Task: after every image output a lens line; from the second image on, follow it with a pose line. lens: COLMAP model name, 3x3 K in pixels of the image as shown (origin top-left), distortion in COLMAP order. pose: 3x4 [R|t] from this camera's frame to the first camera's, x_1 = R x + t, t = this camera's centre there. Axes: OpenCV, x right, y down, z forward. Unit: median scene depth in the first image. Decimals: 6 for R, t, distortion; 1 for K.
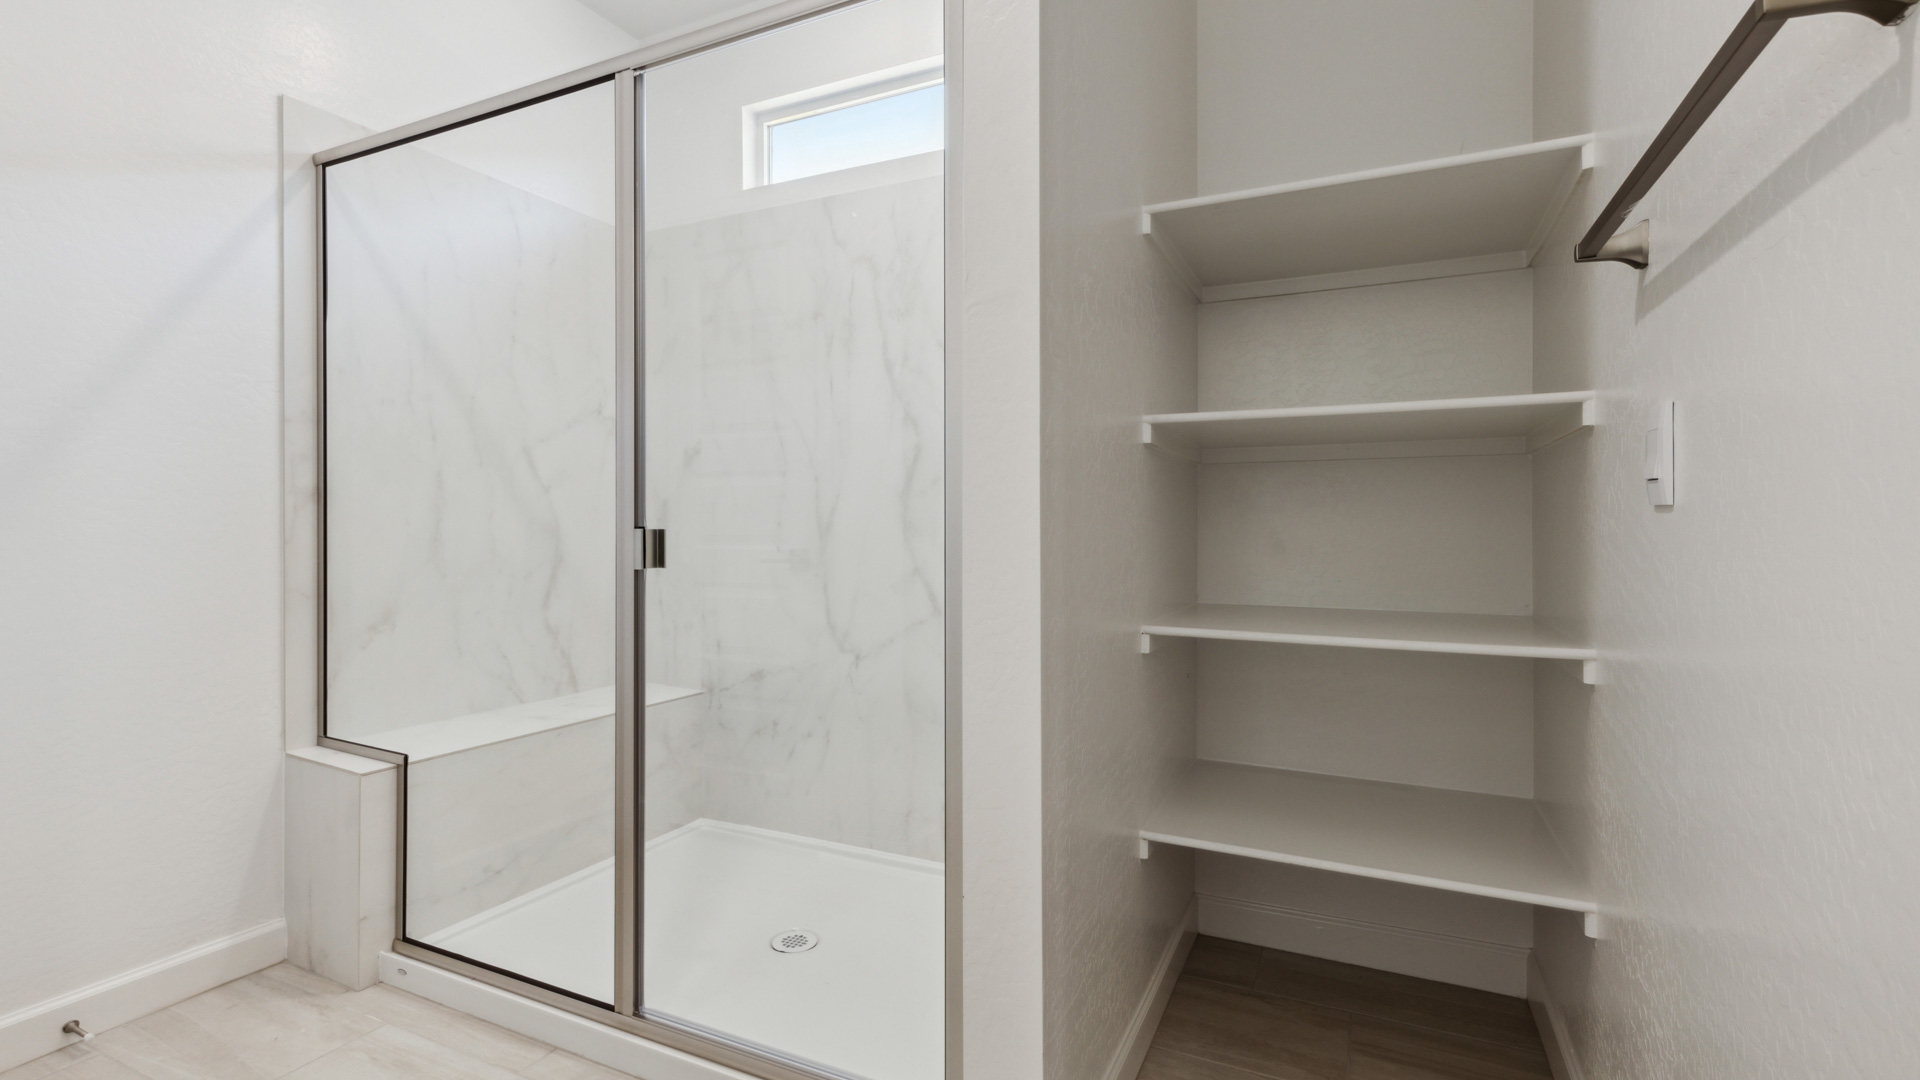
lens RADIAL K [[859.8, 0, 952.9], [0, 859.8, 533.2], [0, 0, 1]] dist [0.002837, 0.000504]
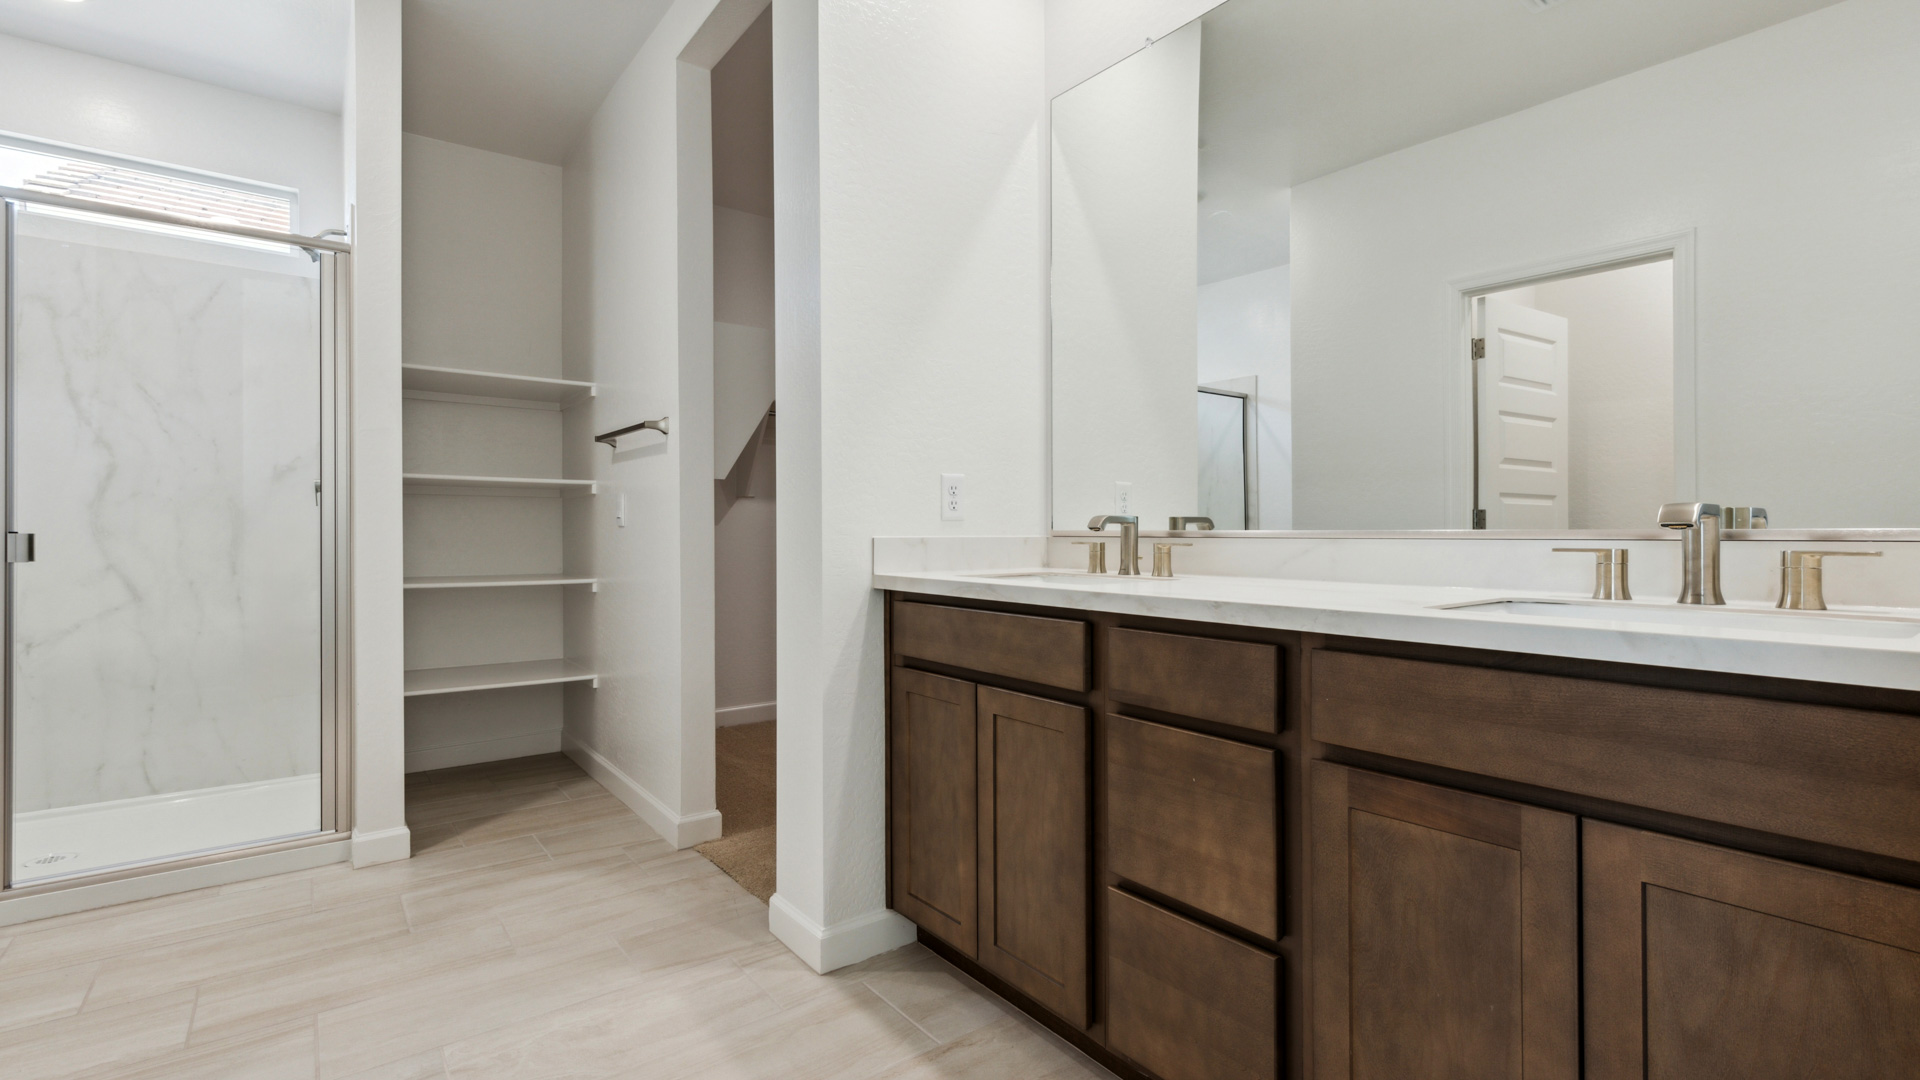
lens RADIAL K [[859.8, 0, 952.9], [0, 859.8, 533.2], [0, 0, 1]] dist [0.002837, 0.000504]
pose [[0.451716, -0.003019, 0.892157, -0.910903], [0.002382, 0.999995, 0.002178, -0.006032], [-0.892159, 0.001141, 0.451721, -0.955577]]
